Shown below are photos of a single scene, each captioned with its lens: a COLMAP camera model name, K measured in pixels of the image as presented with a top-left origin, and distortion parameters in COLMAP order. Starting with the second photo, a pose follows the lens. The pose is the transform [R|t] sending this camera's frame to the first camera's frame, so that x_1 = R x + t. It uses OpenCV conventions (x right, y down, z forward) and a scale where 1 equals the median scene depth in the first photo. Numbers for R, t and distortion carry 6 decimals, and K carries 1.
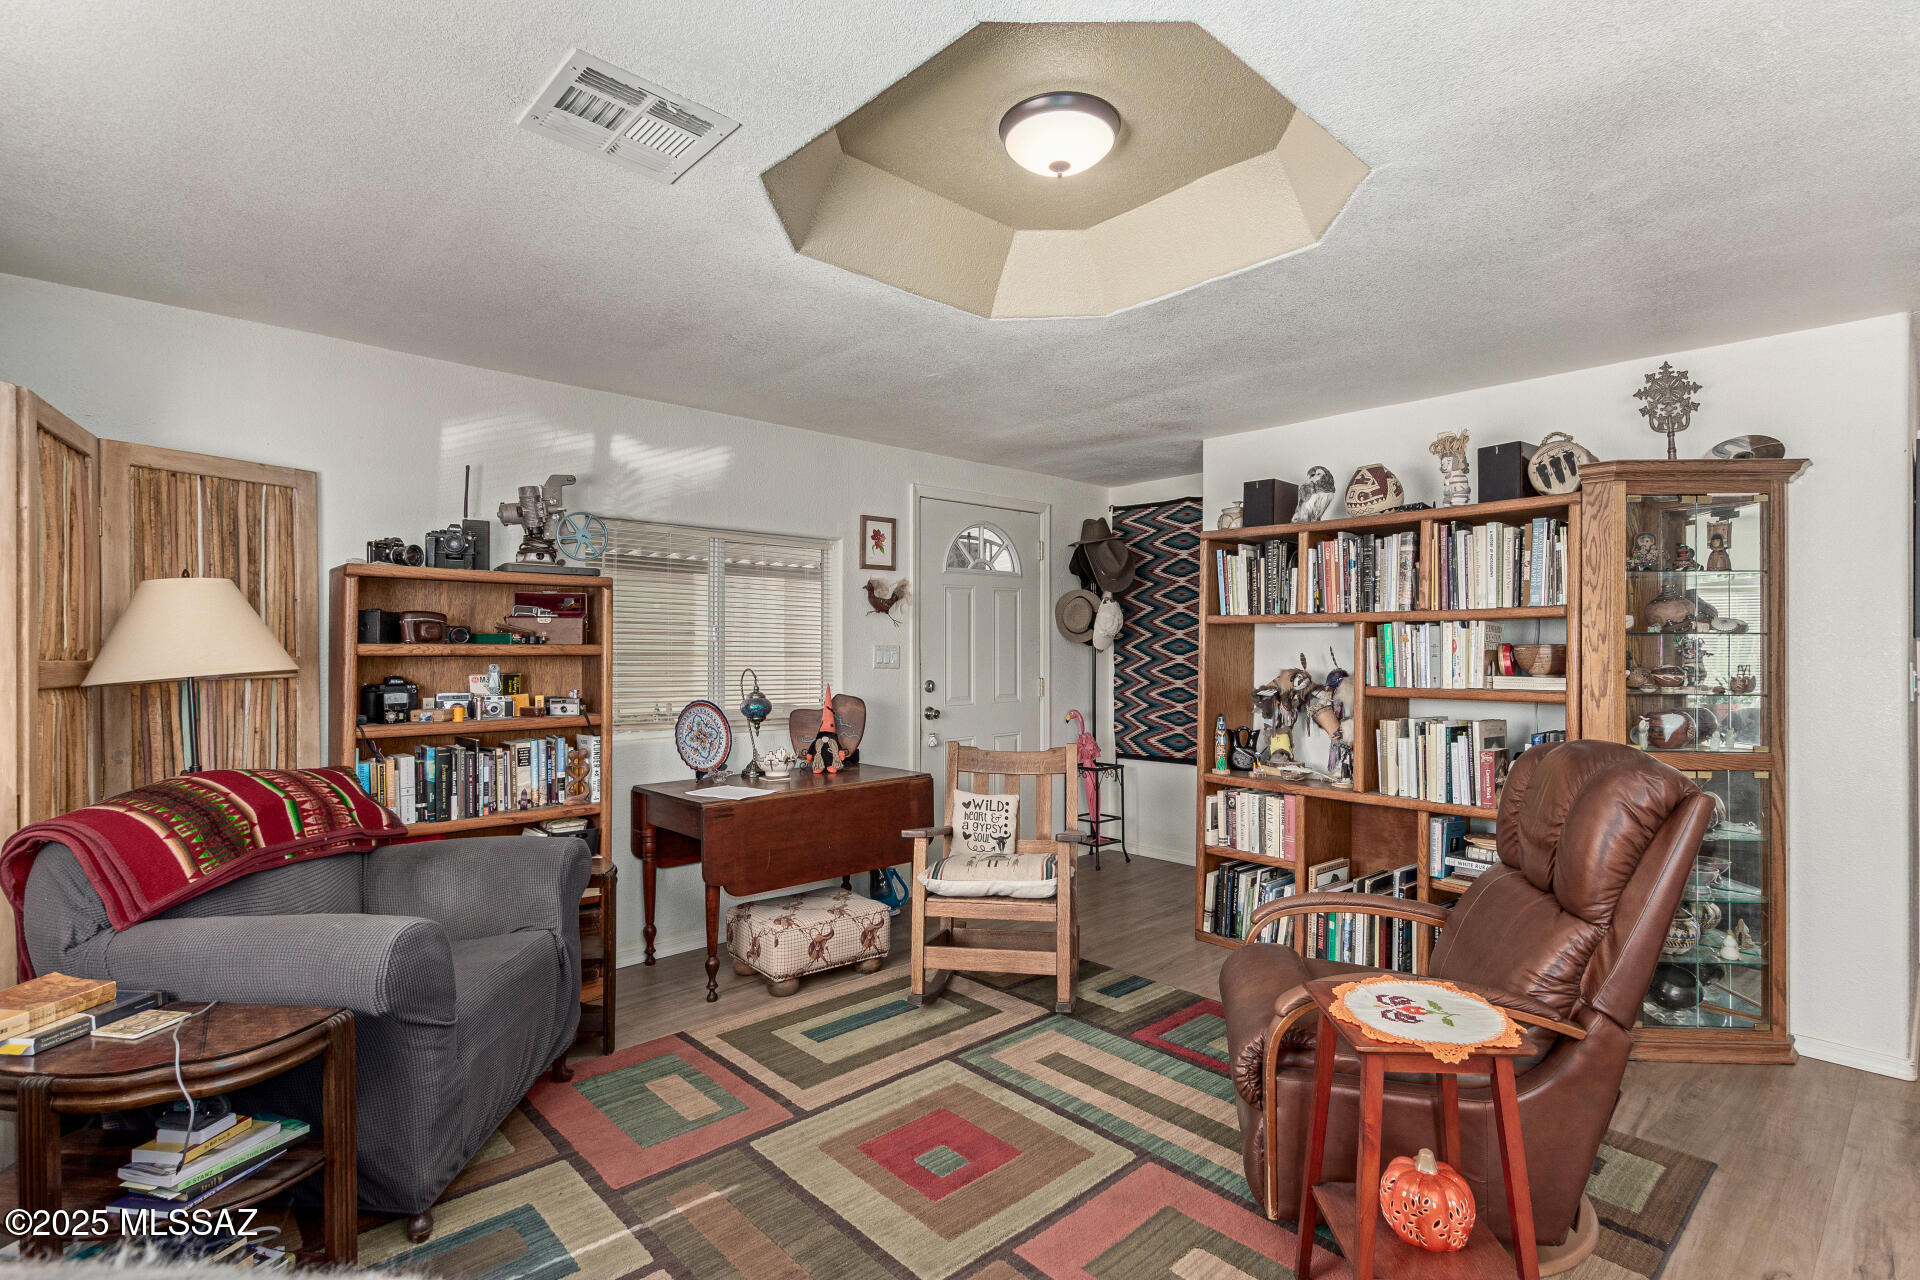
lens RADIAL K [[909.6, 0, 981.7], [0, 909.6, 642.3], [0, 0, 1]] dist [0.001145, 0.000118]
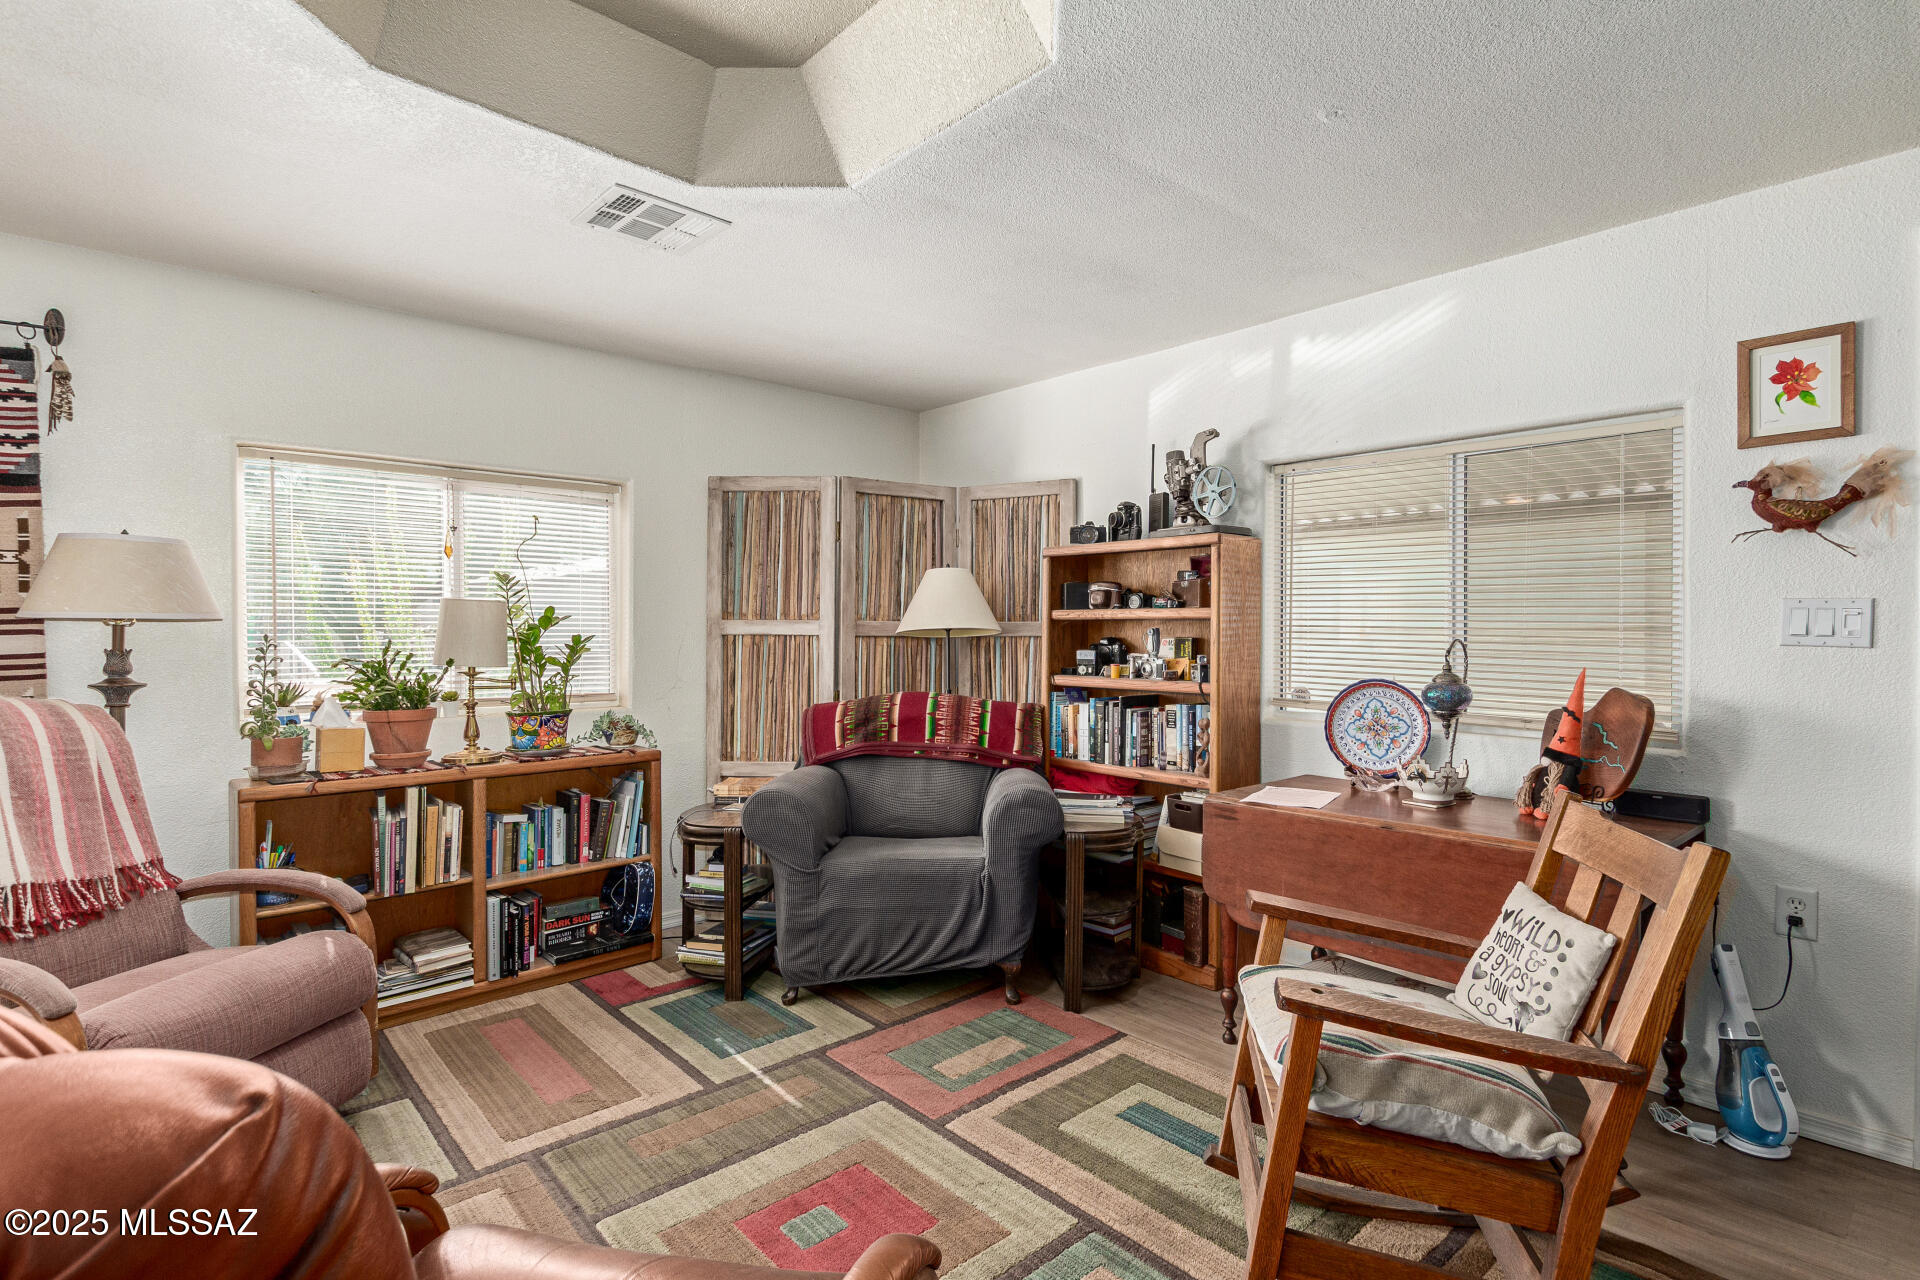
lens RADIAL K [[931.8, 0, 991.7], [0, 931.8, 642.9], [0, 0, 1]] dist [0.000734, 0.000056]
pose [[-0.006042, 0.013427, -0.999892, 0.591661], [0.004356, 0.999901, 0.013400, 0.028215], [0.999972, -0.004275, -0.006099, 0.880391]]
